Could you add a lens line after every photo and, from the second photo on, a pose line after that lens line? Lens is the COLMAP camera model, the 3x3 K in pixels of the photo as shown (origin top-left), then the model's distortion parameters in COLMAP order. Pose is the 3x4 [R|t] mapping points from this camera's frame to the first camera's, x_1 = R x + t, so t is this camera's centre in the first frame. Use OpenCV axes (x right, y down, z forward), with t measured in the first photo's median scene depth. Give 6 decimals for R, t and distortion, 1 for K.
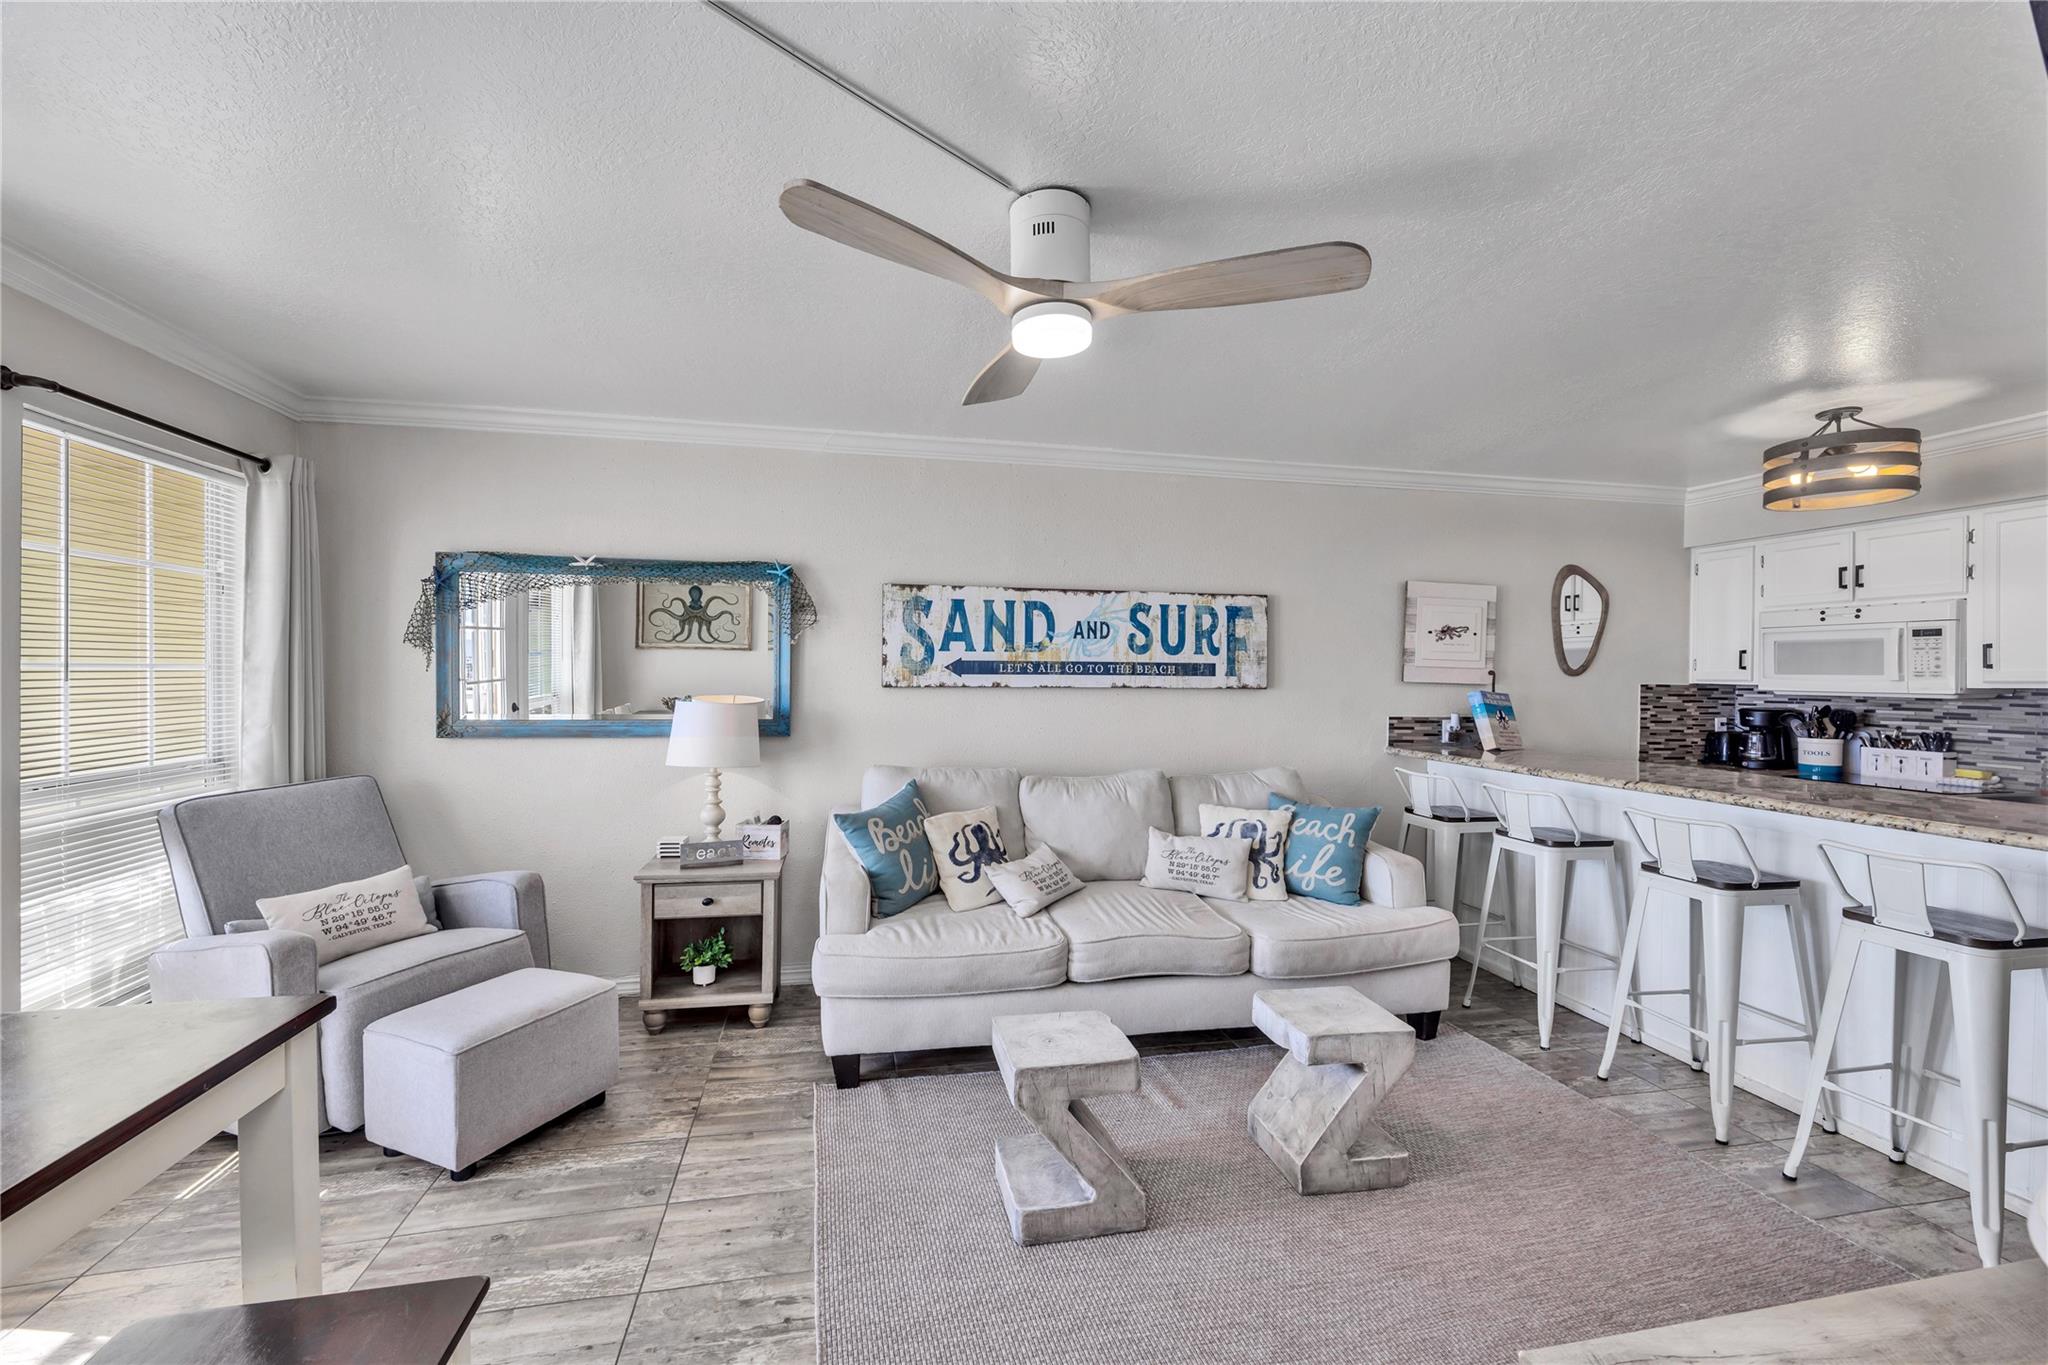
lens RADIAL K [[843.5, 0, 1013.4], [0, 843.5, 678.8], [0, 0, 1]] dist [0.001550, 0.000389]
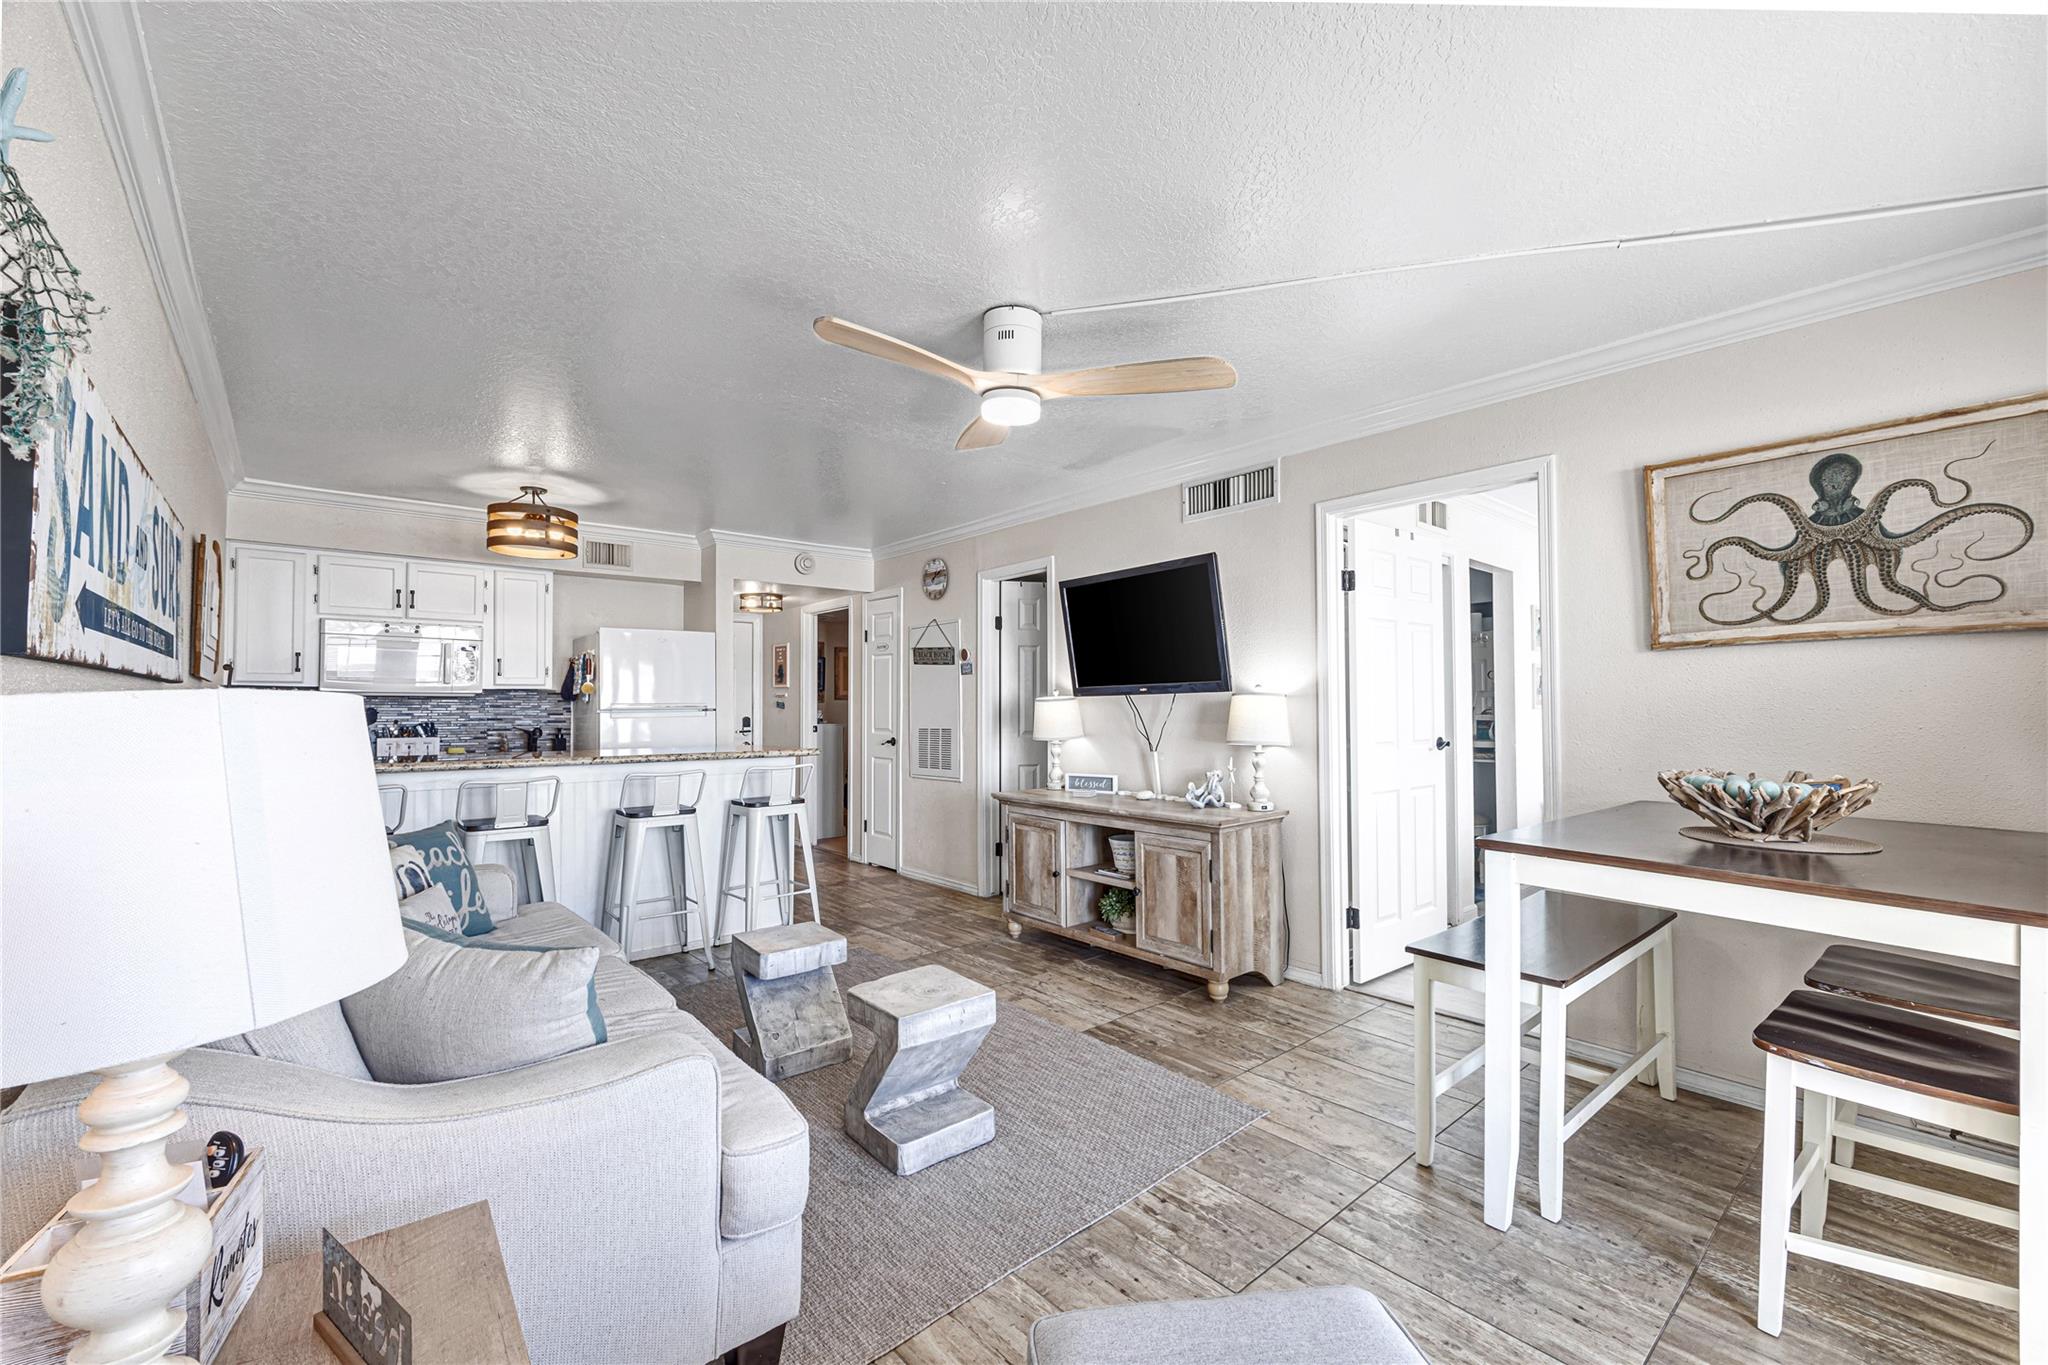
lens RADIAL K [[843.5, 0, 1077.0], [0, 843.5, 690.7], [0, 0, 1]] dist [0.001550, 0.000389]
pose [[-0.515744, 0.007438, 0.856711, -0.560094], [0.001290, 0.999968, -0.007906, 0.024178], [-0.856742, -0.002972, -0.515737, 0.785722]]
